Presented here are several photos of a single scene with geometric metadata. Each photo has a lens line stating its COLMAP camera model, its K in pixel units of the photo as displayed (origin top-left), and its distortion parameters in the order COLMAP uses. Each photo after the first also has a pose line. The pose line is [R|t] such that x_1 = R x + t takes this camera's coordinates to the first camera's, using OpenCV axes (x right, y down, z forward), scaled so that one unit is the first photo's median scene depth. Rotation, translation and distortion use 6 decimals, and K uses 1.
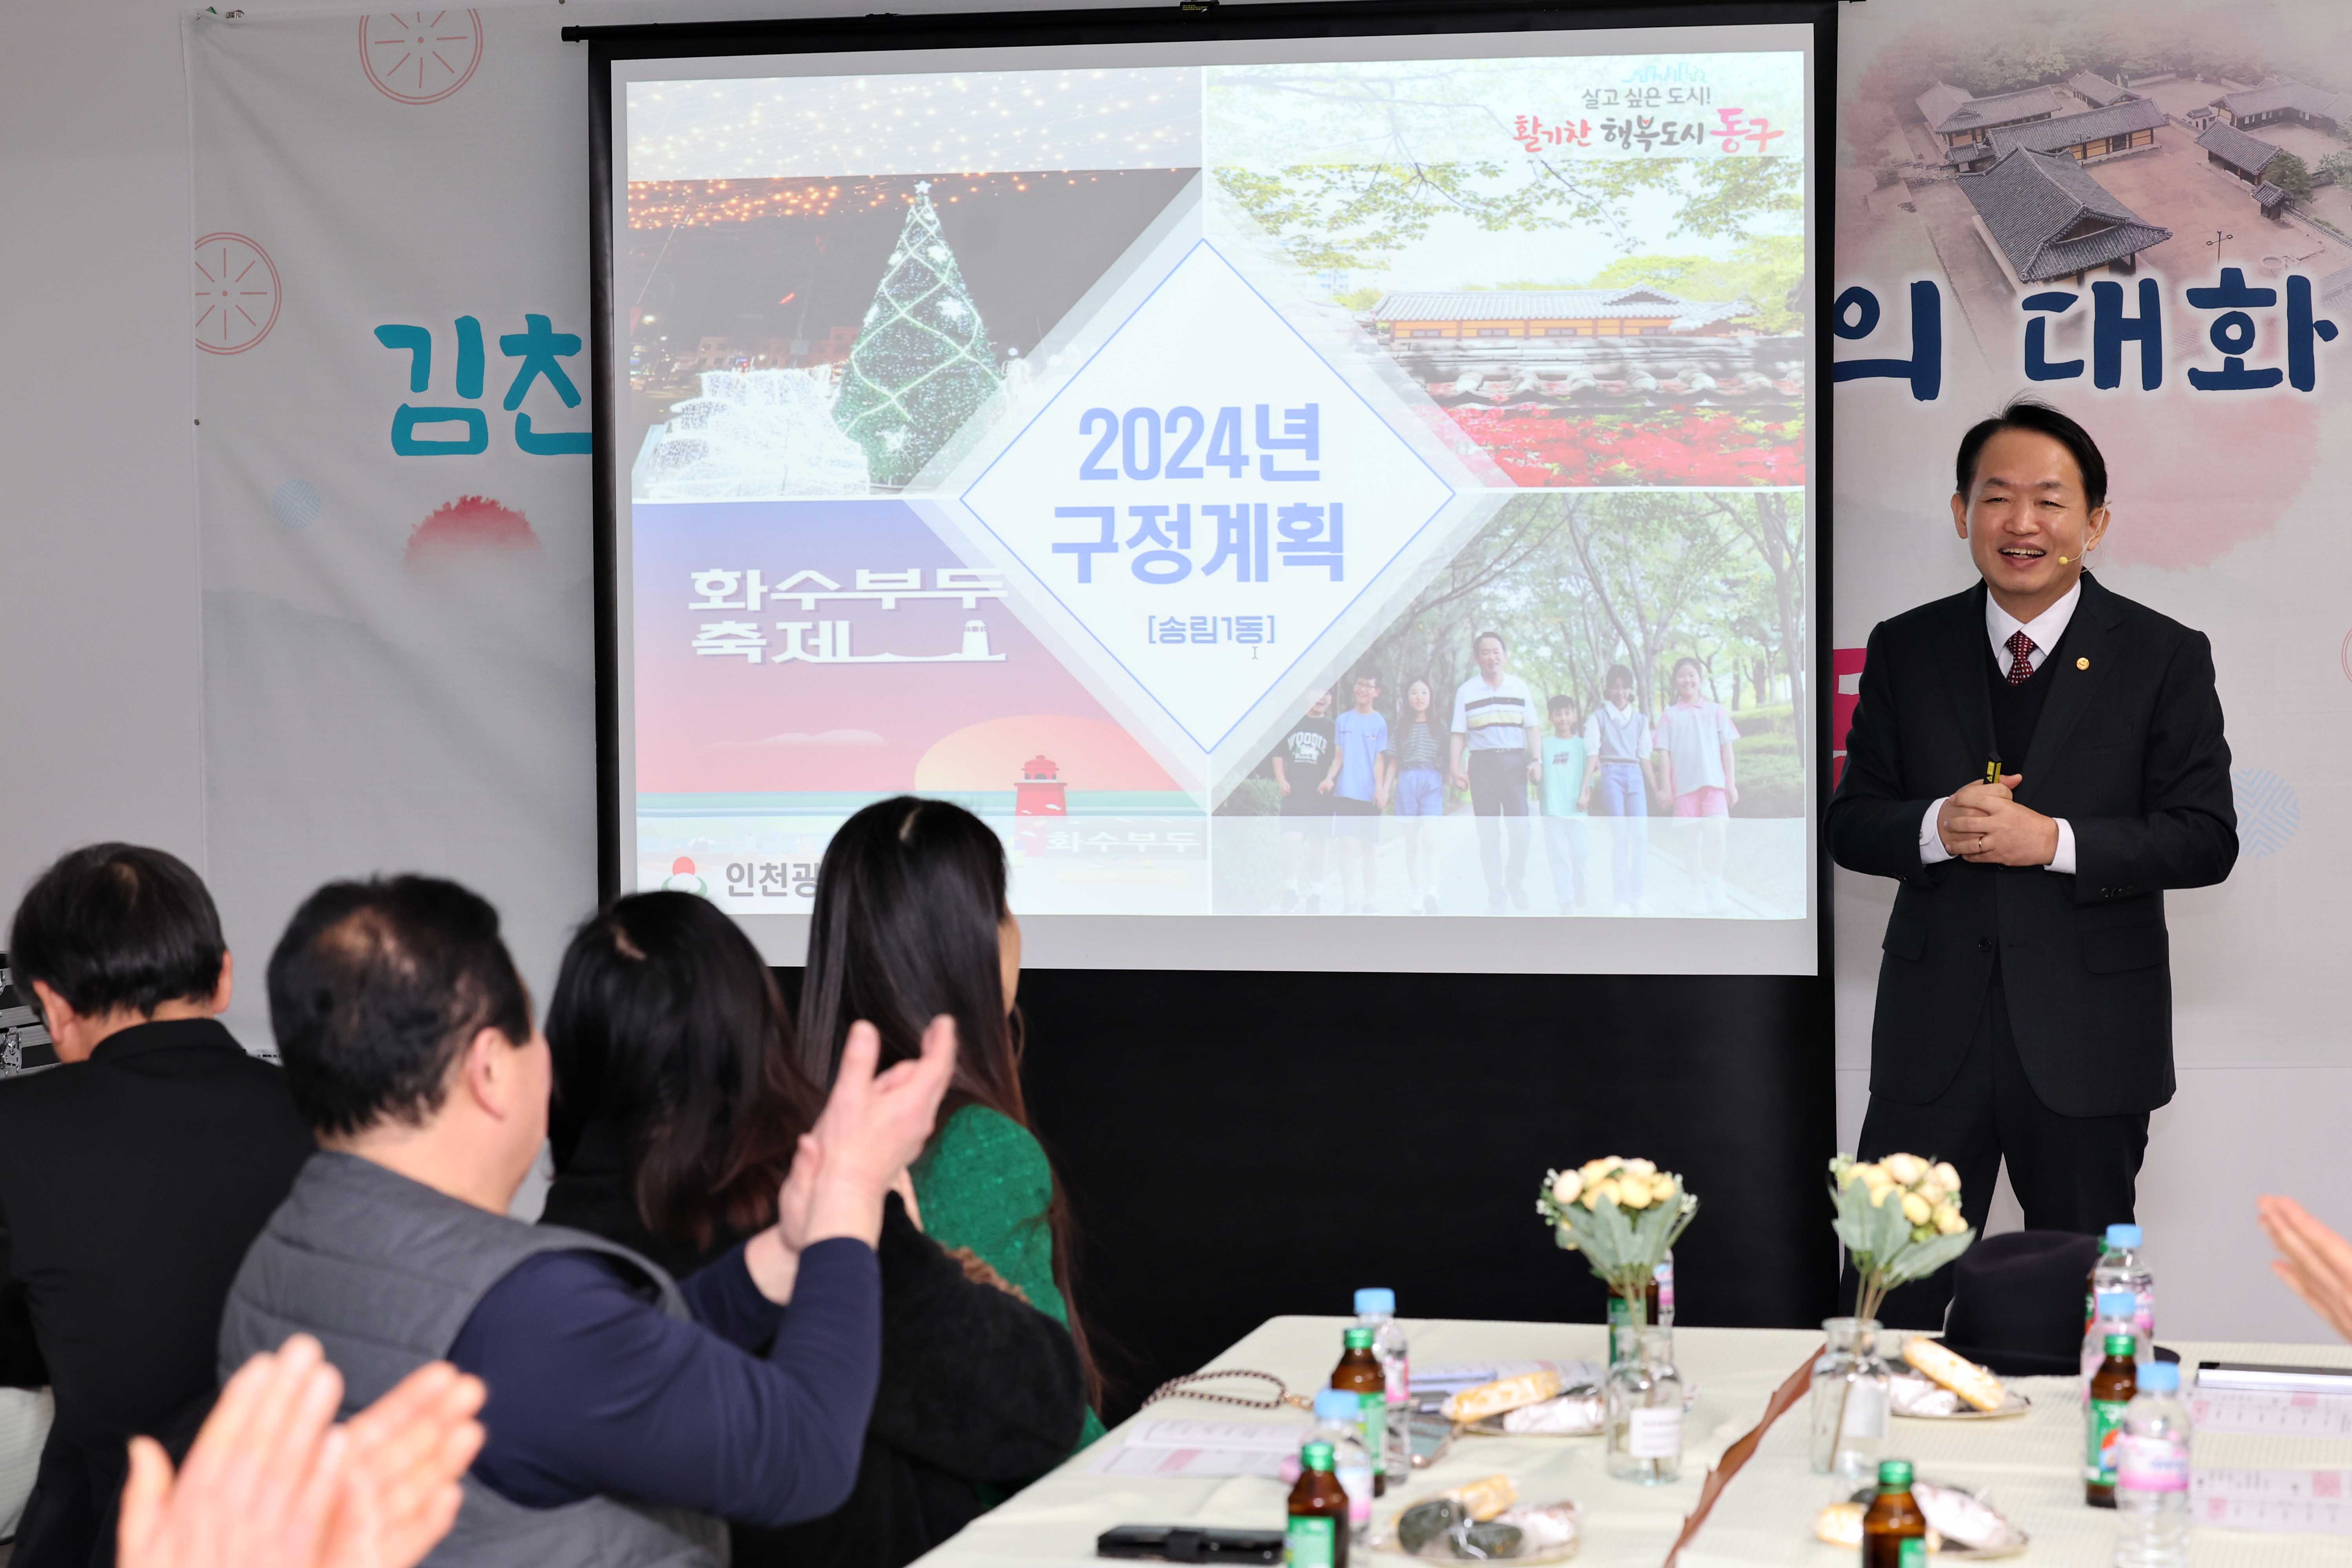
lens RADIAL K [[5548.2, 0, 1198.3], [0, 5548.2, 771.0], [0, 0, 1]] dist [-0.160100, 0.000000]
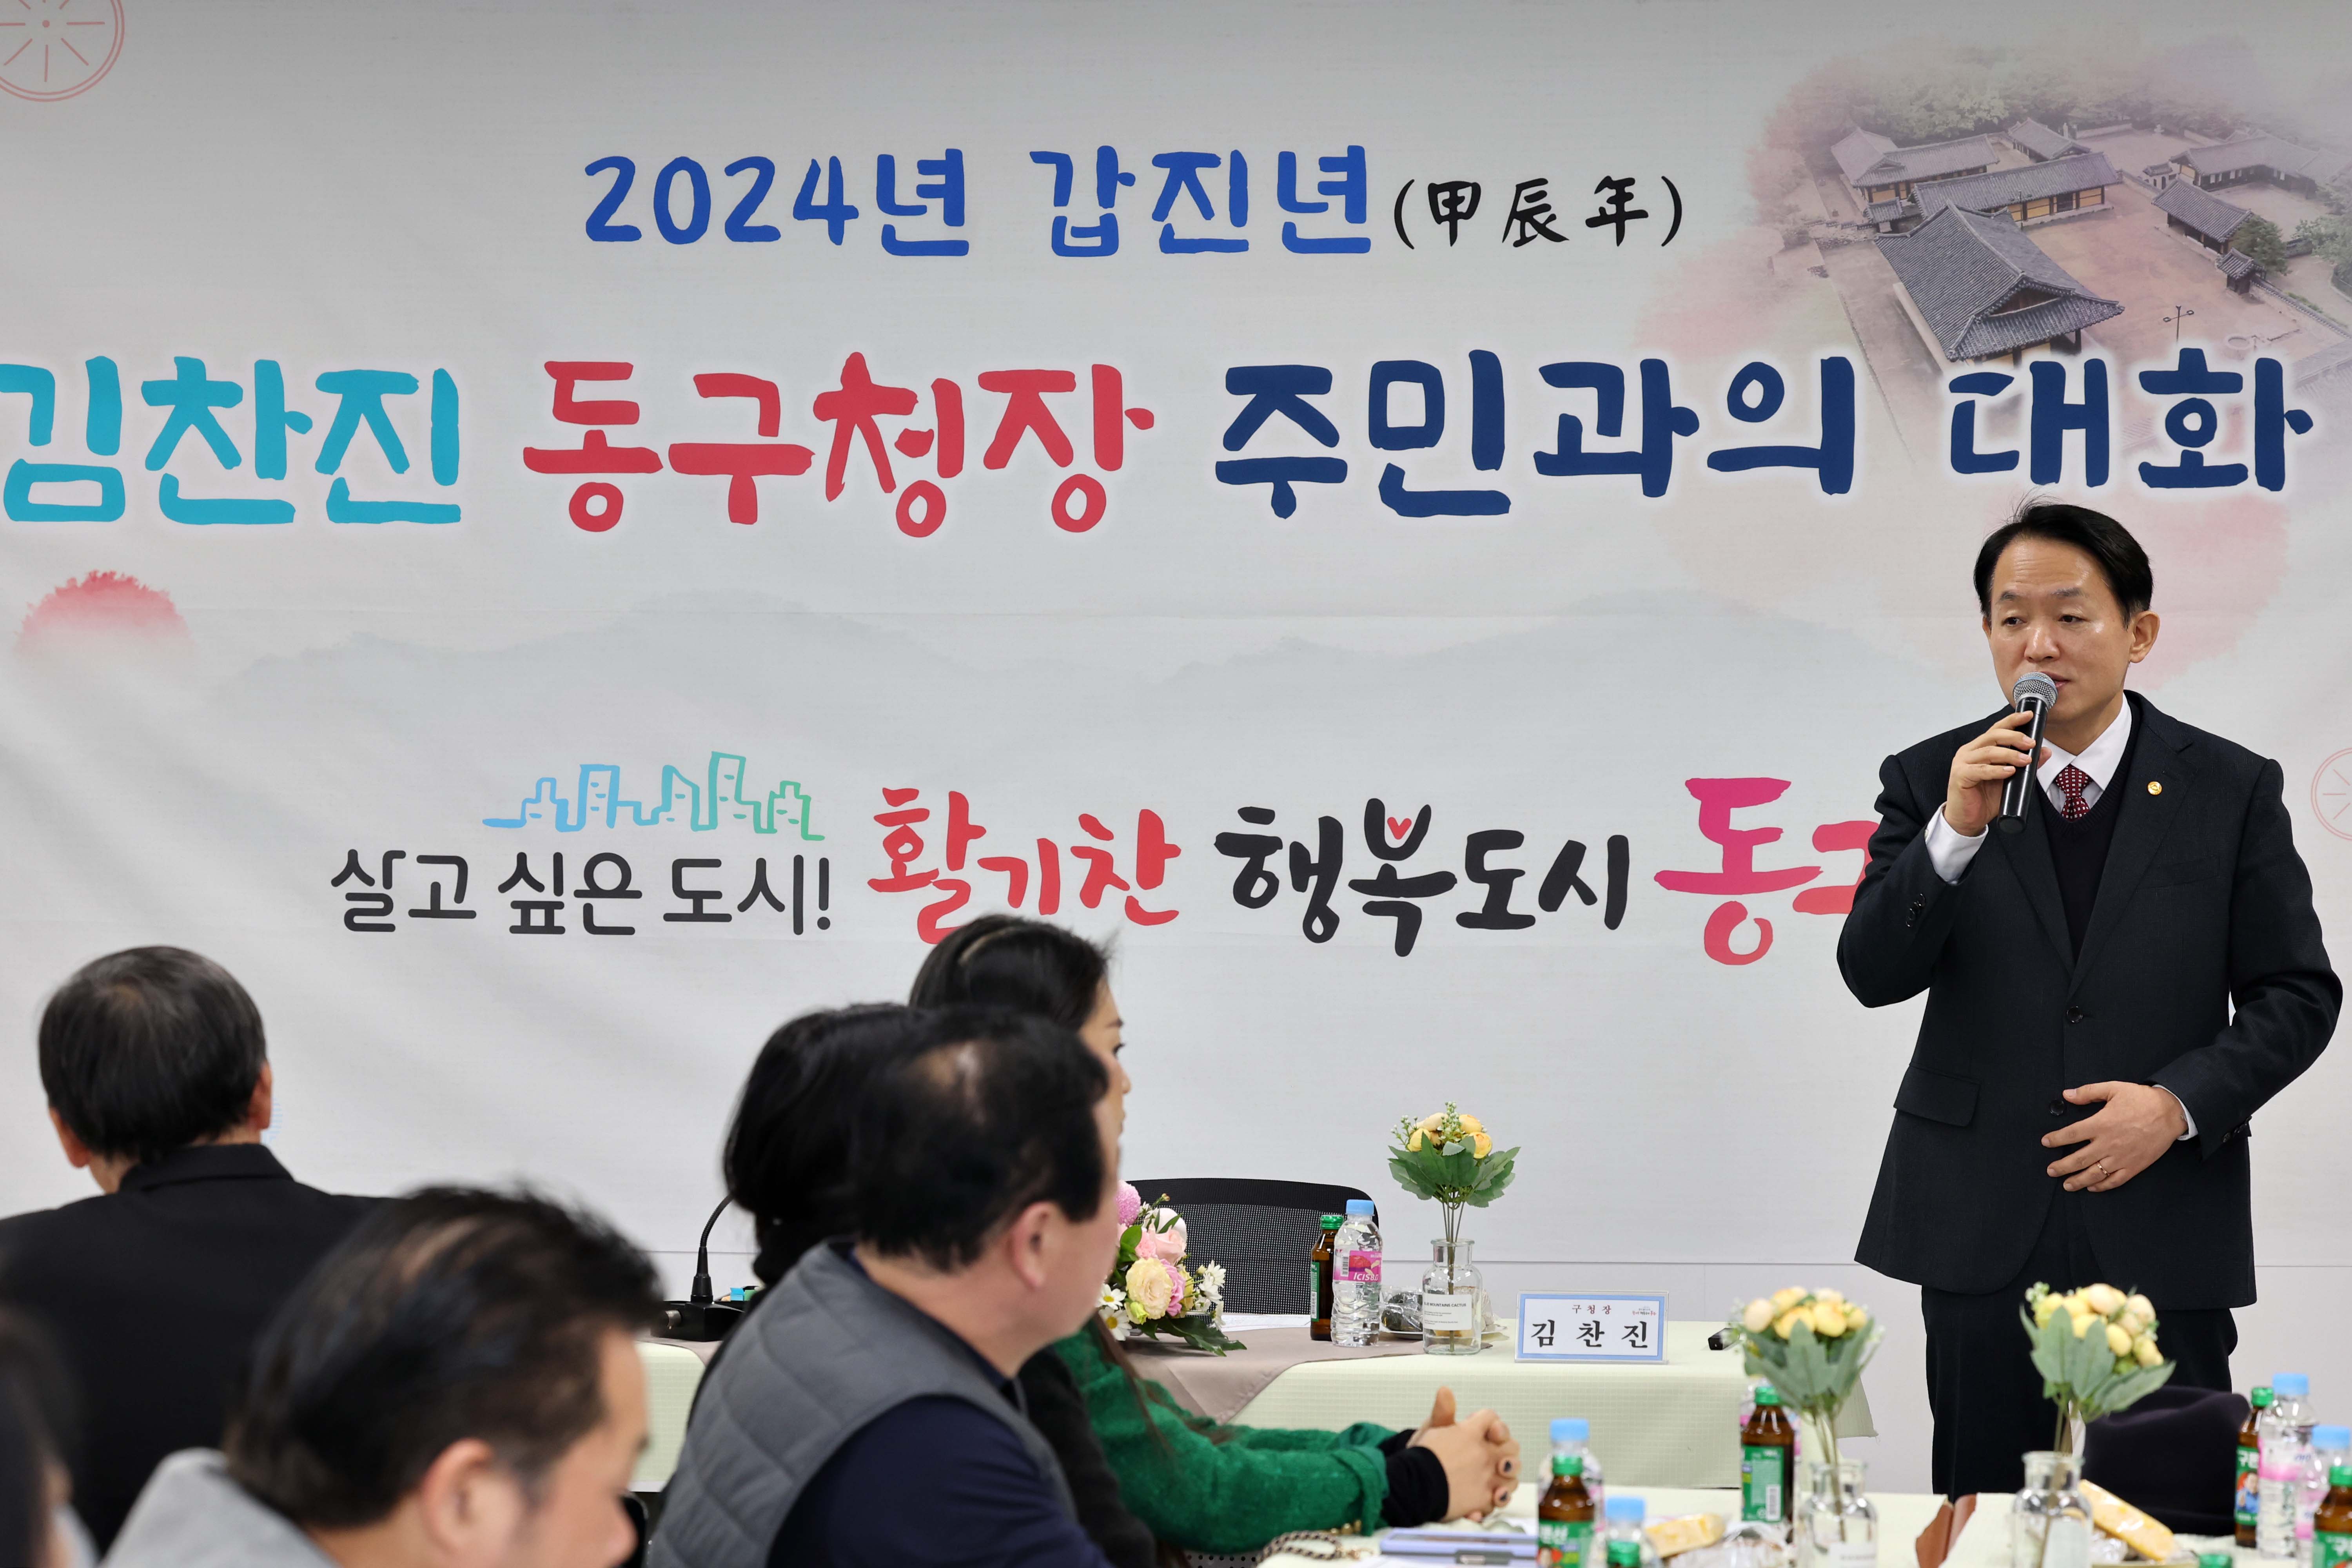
lens RADIAL K [[7493.3, 0, 1262.6], [0, 7493.3, 769.2], [0, 0, 1]] dist [0.138354, 0.000000]
pose [[0.993369, 0.014703, 0.114027, -0.093053], [-0.012334, 0.999694, -0.021451, 0.002797], [-0.114307, 0.019902, 0.993246, -0.164138]]
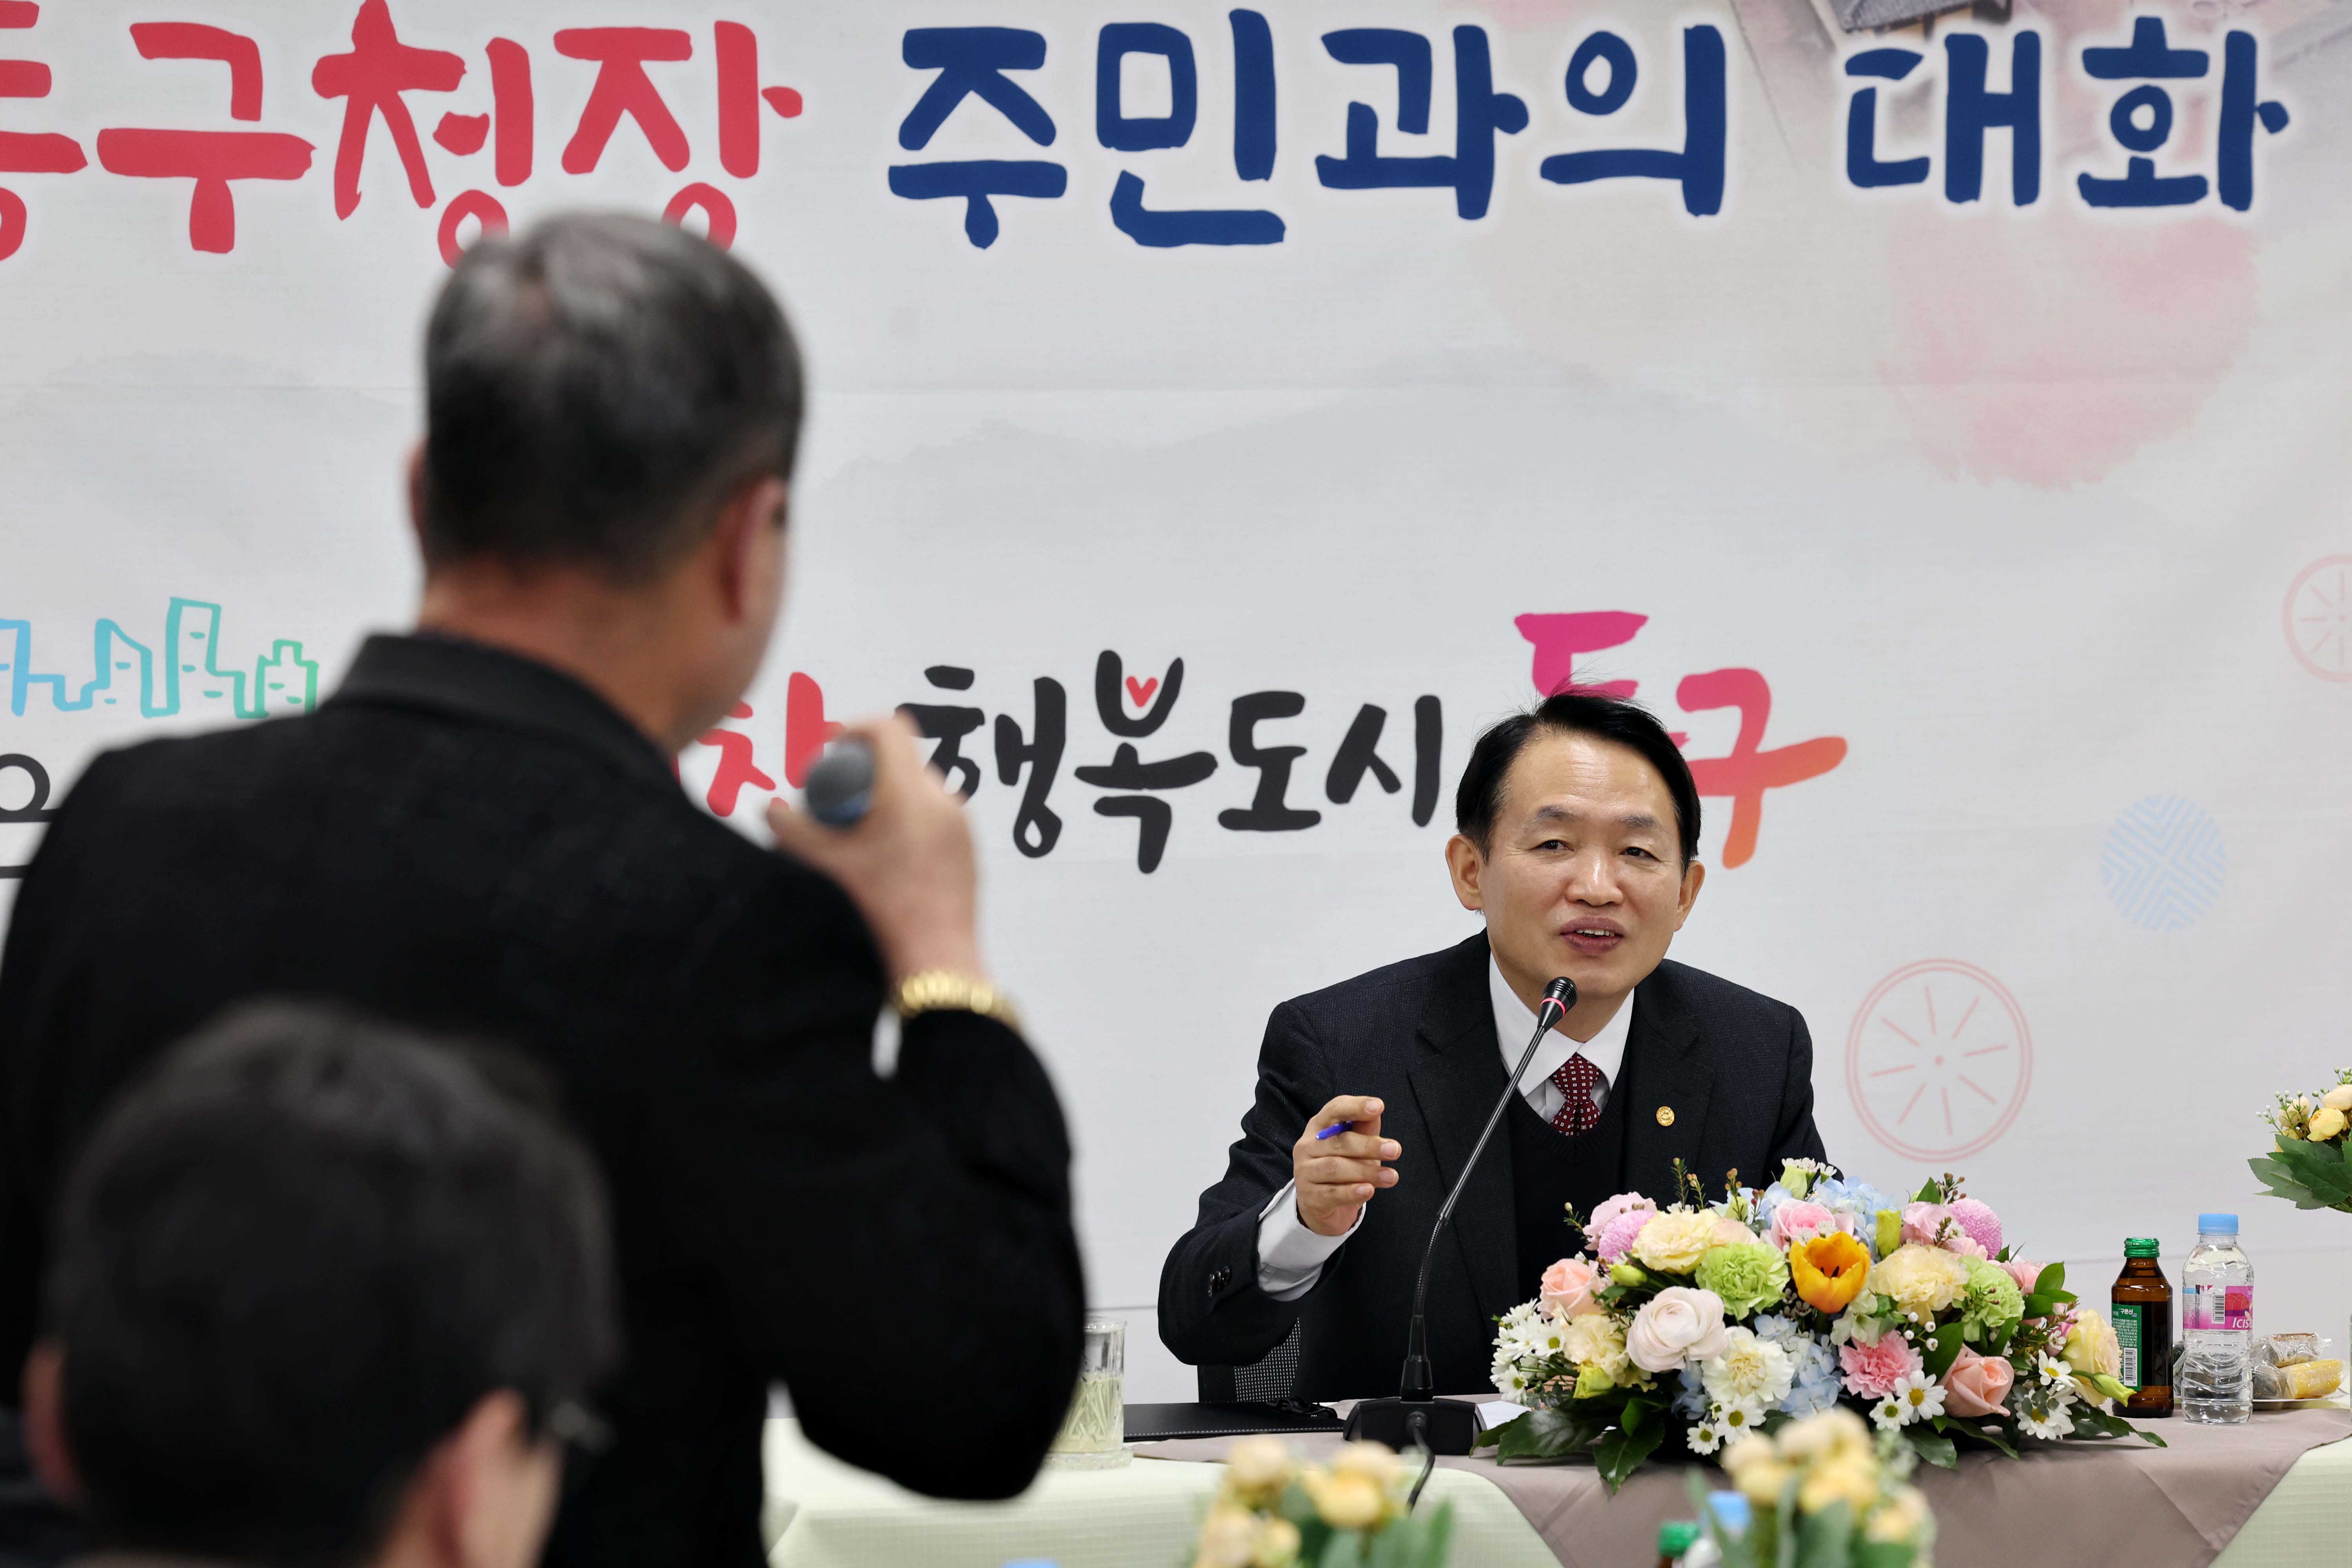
lens RADIAL K [[9586.3, 0, 1194.6], [0, 9586.3, 761.7], [0, 0, 1]] dist [0.707283, 0.000000]
pose [[0.805935, -0.010160, 0.591917, -0.568821], [0.016154, 0.999858, -0.004832, -0.000611], [-0.591784, 0.013456, 0.805985, 0.153331]]
